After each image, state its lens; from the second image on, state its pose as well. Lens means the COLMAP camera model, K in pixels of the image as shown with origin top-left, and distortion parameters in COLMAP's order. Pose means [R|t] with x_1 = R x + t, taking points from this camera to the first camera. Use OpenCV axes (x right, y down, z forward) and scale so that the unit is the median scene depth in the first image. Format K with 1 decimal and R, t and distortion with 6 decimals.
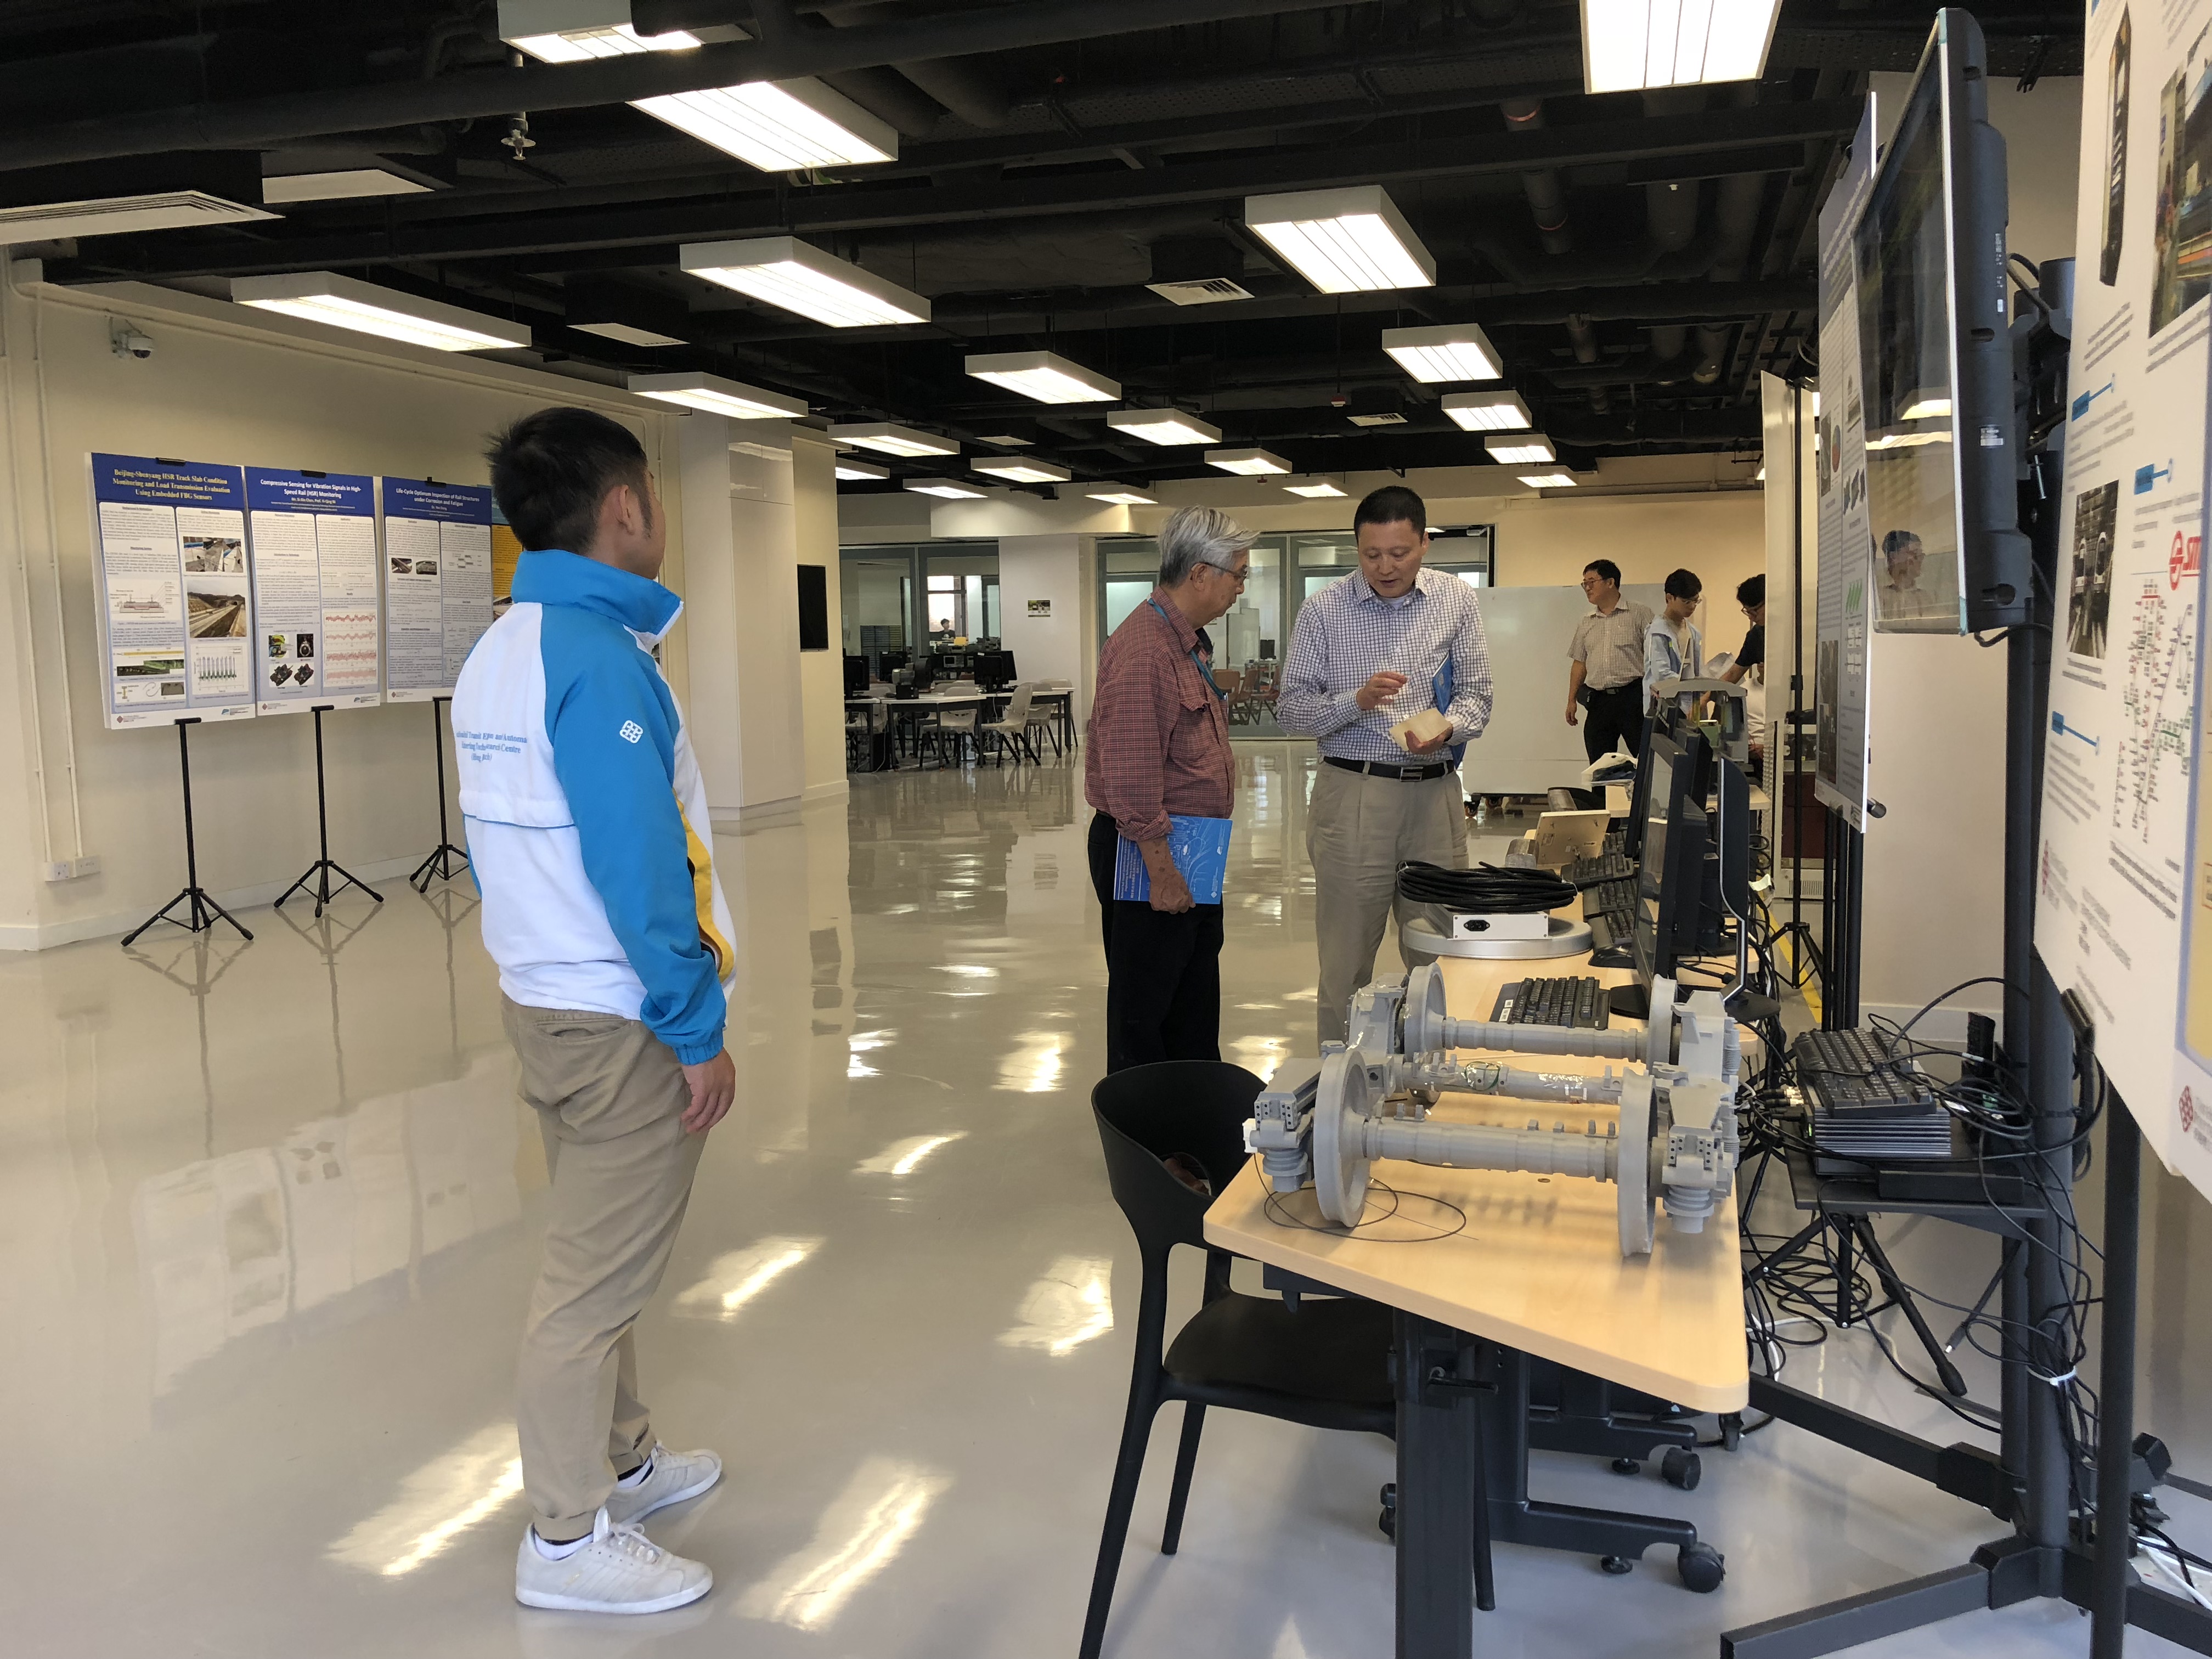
lens RADIAL K [[1828.4, 0, 1110.5], [0, 1828.4, 820.6], [0, 0, 1]] dist [0.052548, -0.075469]
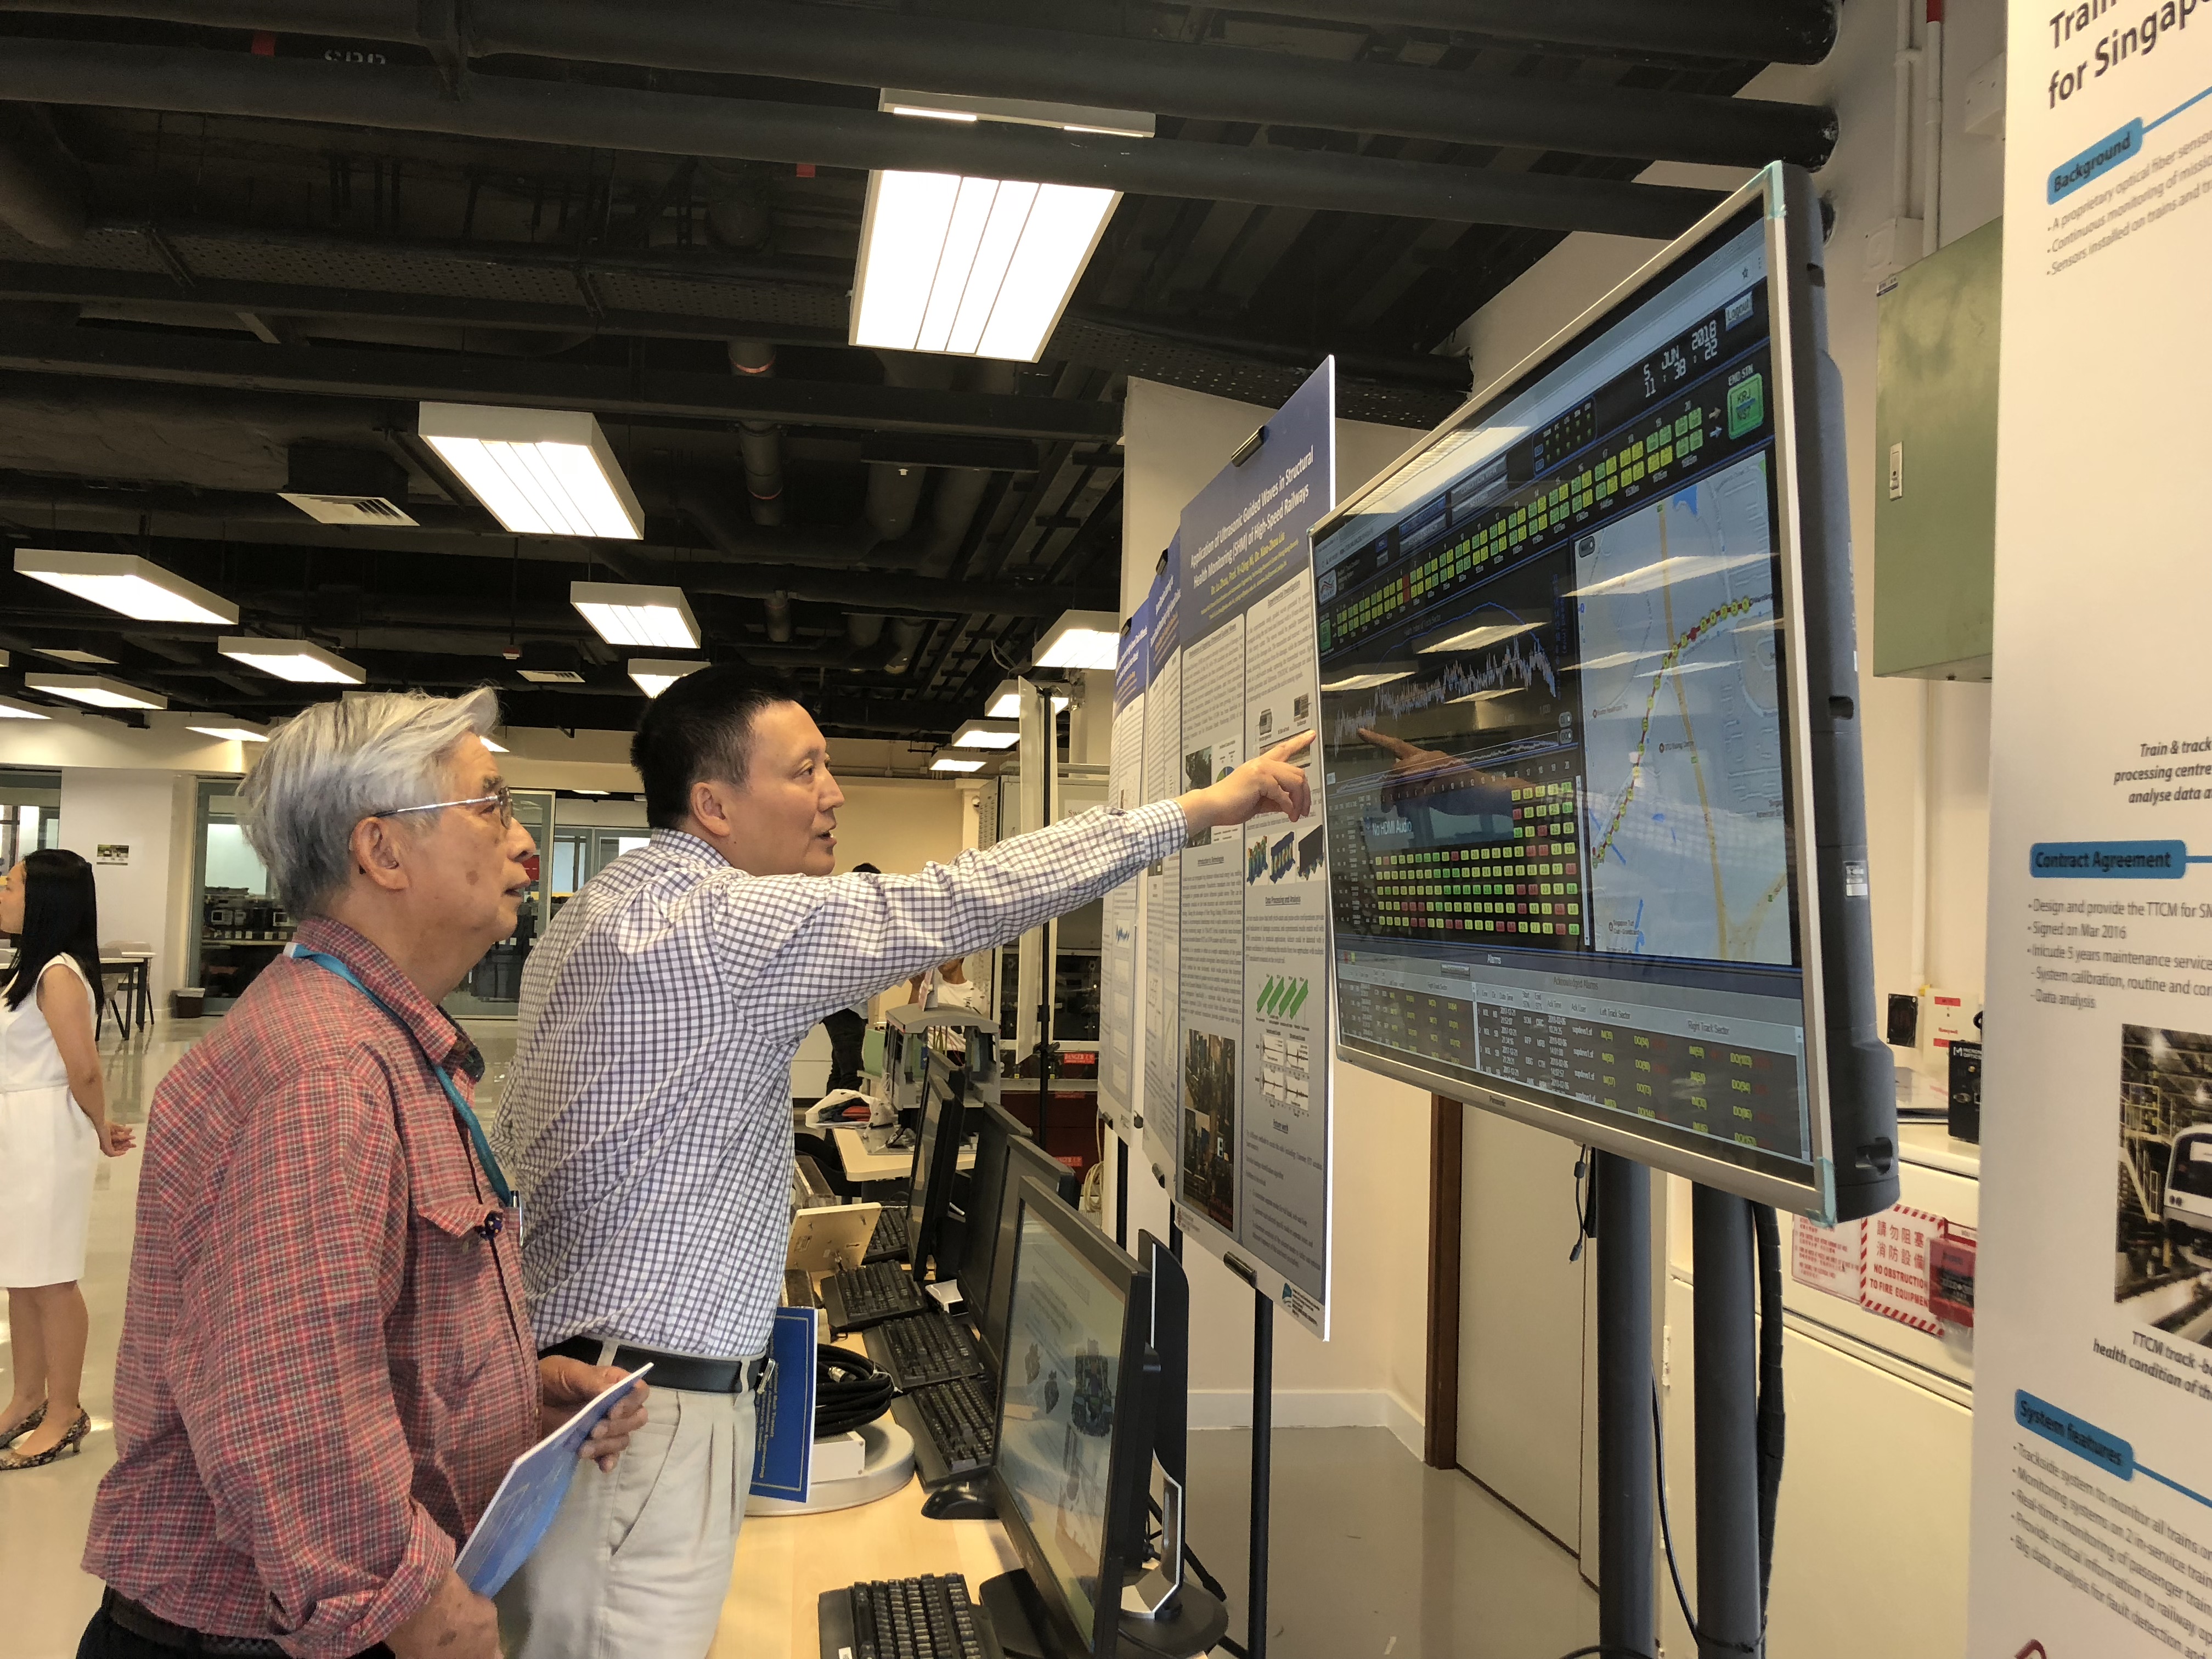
lens RADIAL K [[1807.2, 0, 1120.7], [0, 1807.2, 815.0], [0, 0, 1]] dist [0.049511, -0.063128]
pose [[0.894146, 0.062359, 0.443413, 0.004259], [0.002016, 0.989684, -0.143251, -0.033022], [-0.447772, 0.128981, 0.884796, 0.134492]]
